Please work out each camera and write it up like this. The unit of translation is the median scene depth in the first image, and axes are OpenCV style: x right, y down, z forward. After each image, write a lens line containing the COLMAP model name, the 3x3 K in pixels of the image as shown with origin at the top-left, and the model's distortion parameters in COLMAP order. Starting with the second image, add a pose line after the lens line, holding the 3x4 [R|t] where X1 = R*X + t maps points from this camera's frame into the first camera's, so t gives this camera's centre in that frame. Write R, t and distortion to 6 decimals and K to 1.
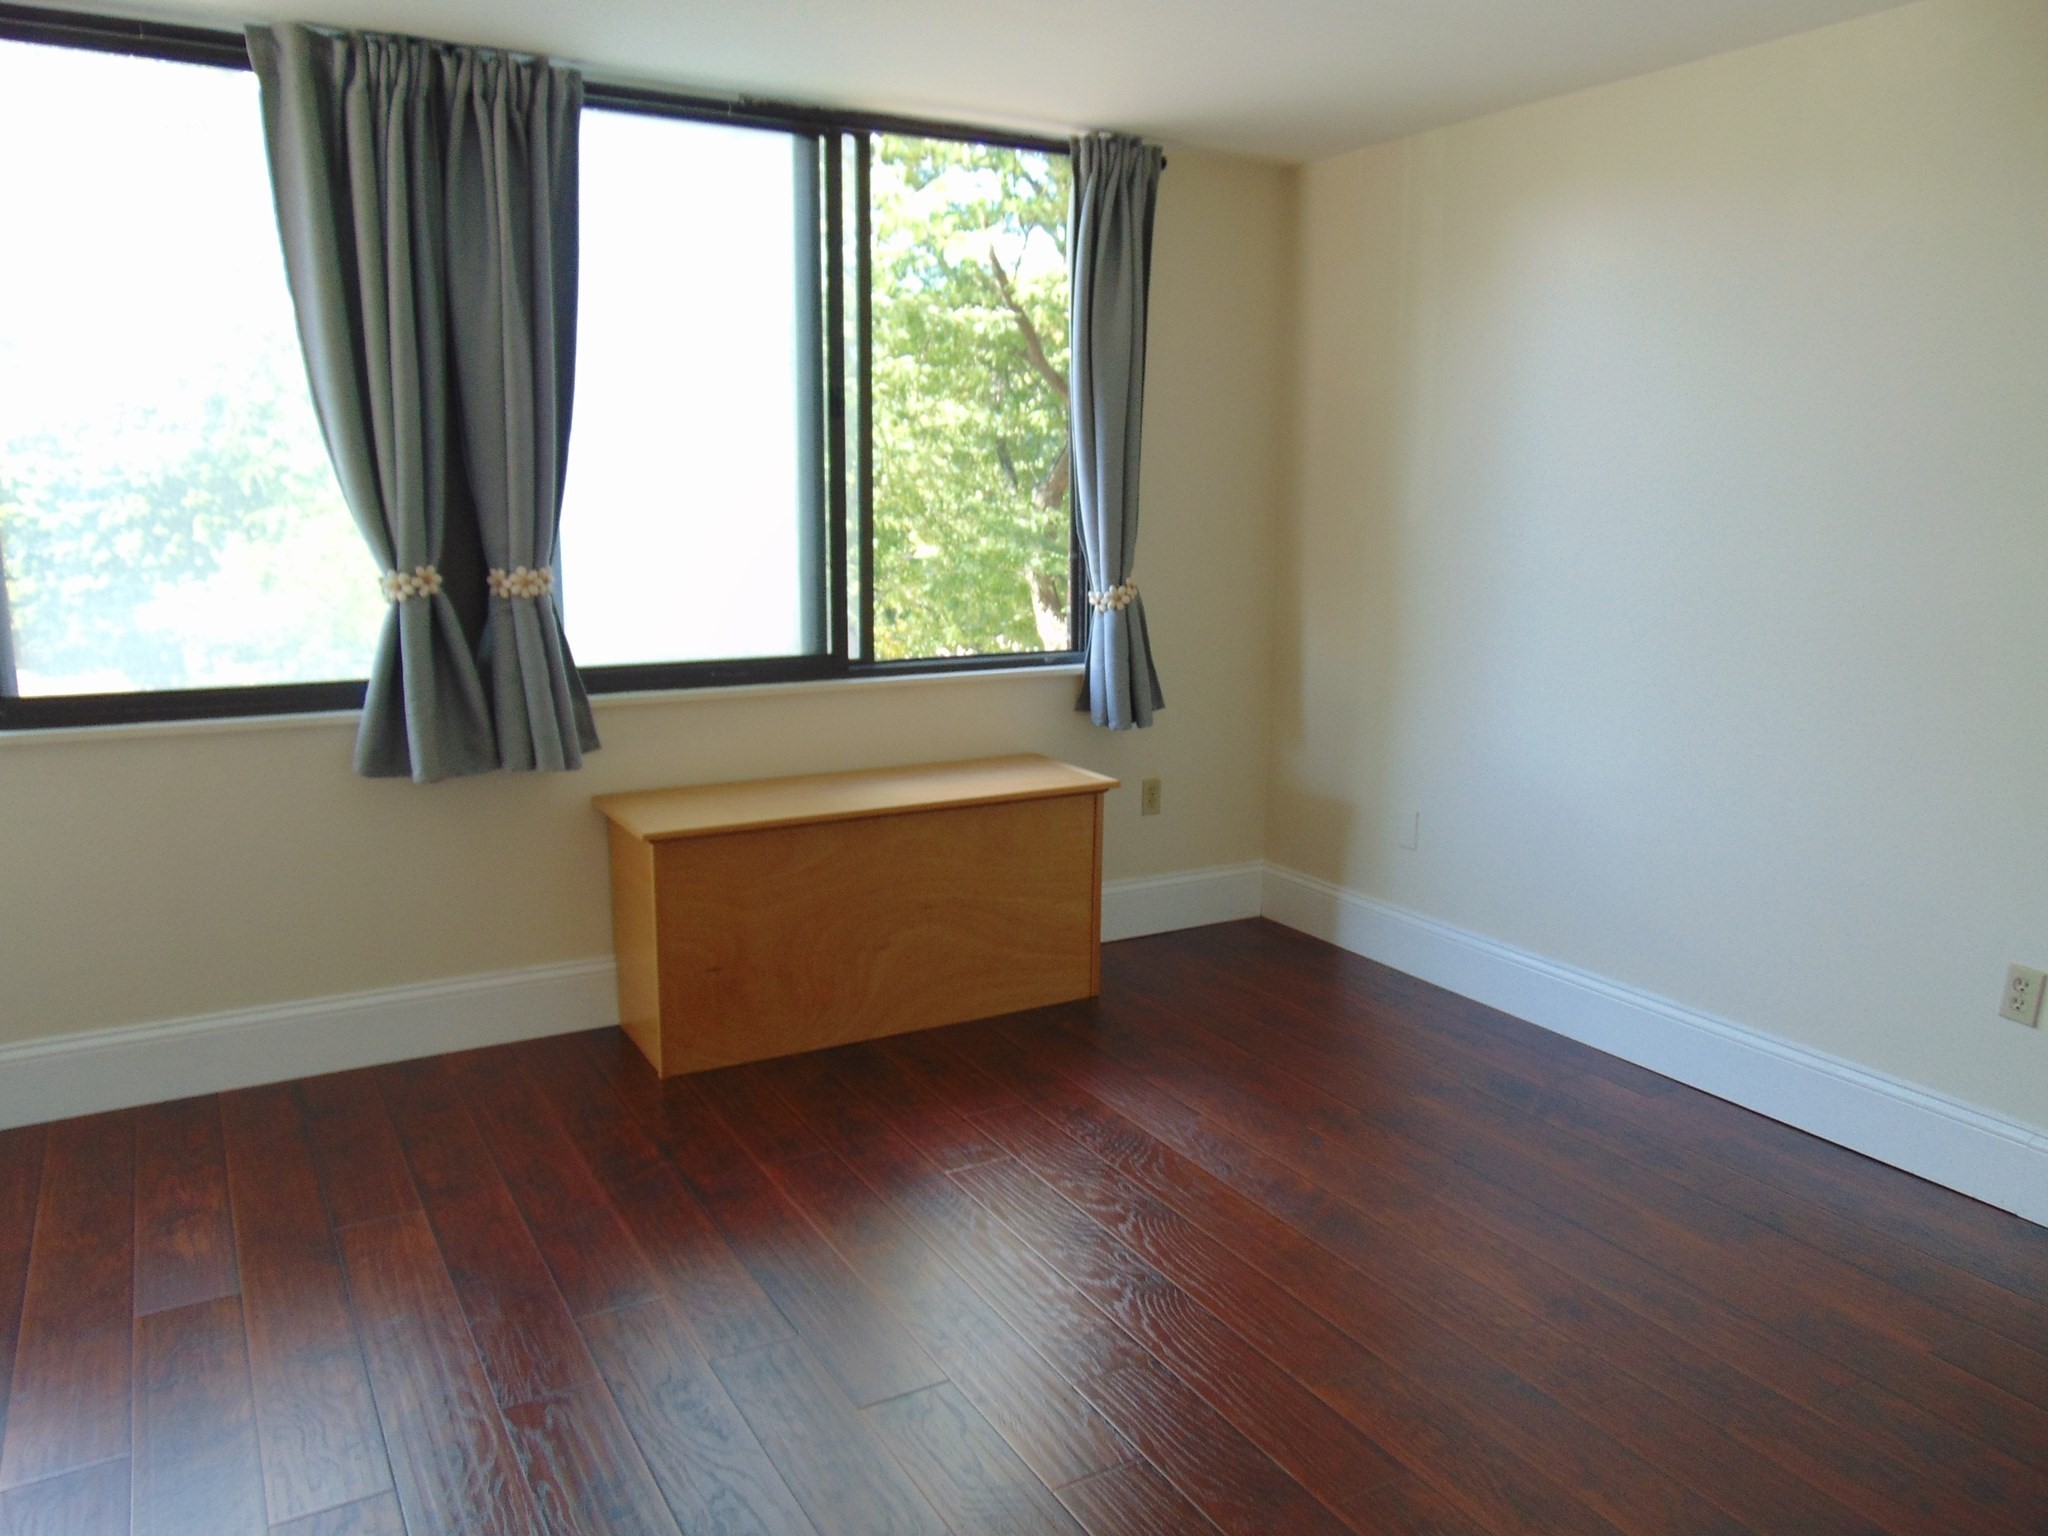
lens RADIAL K [[1521.3, 0, 1024.0], [0, 1521.3, 768.0], [0, 0, 1]] dist [-0.036587, 0.074871]
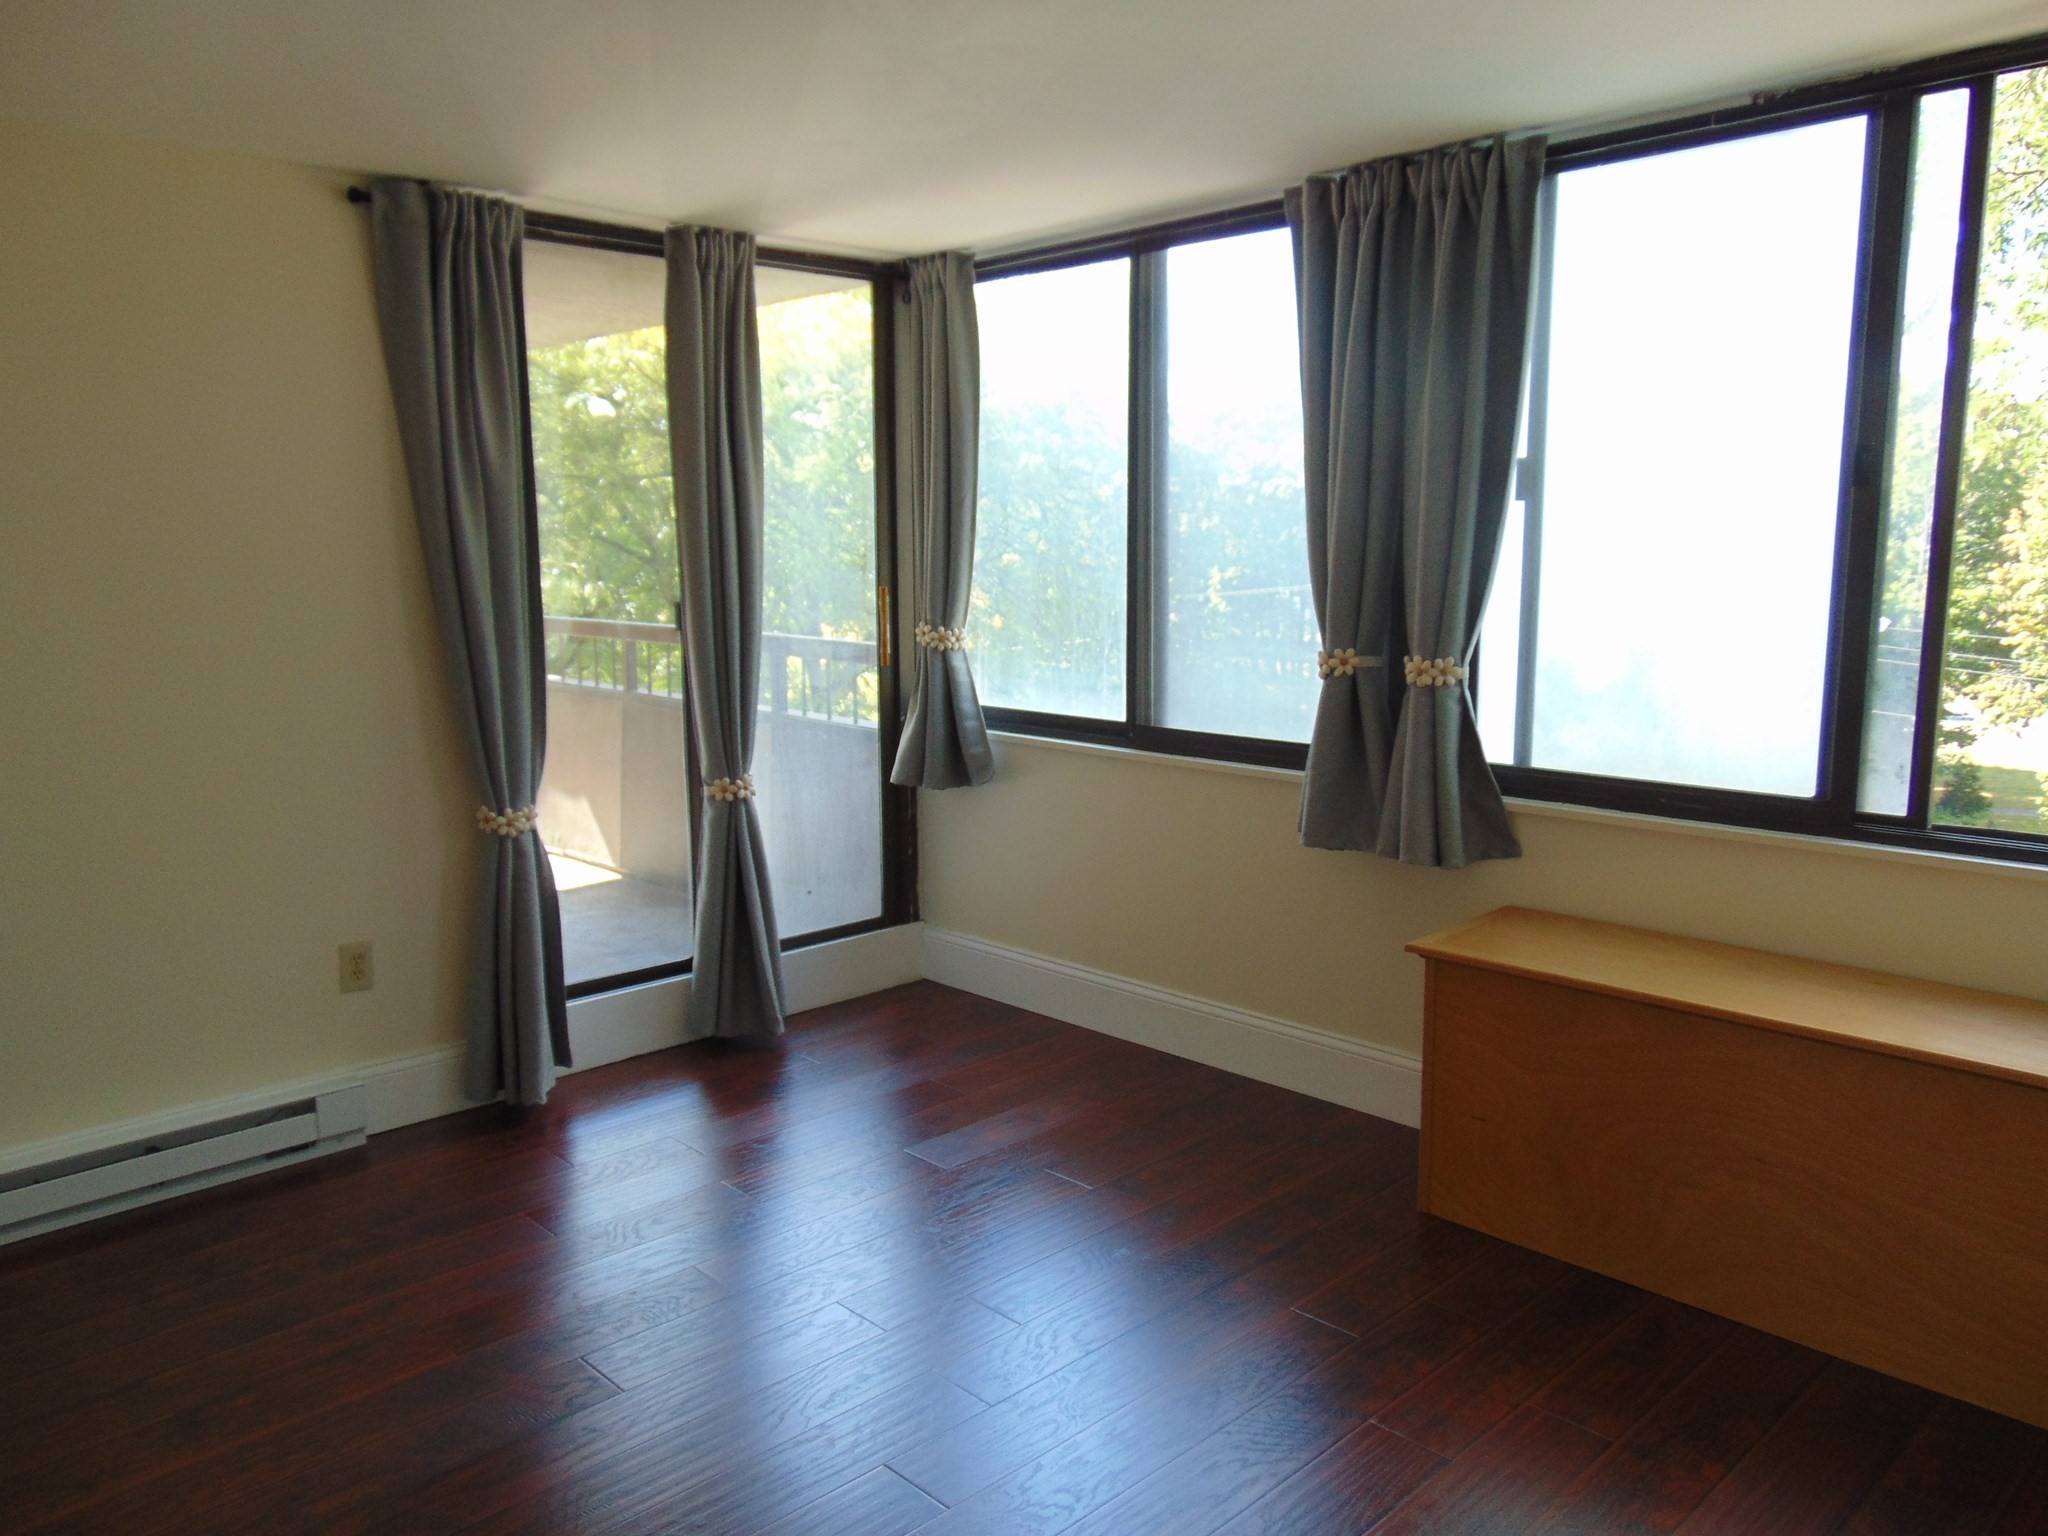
lens RADIAL K [[1504.8, 0, 964.1], [0, 1504.8, 748.1], [0, 0, 1]] dist [-0.000691, -0.002058]
pose [[0.221143, 0.137606, -0.965485, 0.578465], [-0.164827, 0.981027, 0.102067, -0.127444], [0.961212, 0.136567, 0.239628, 0.492694]]
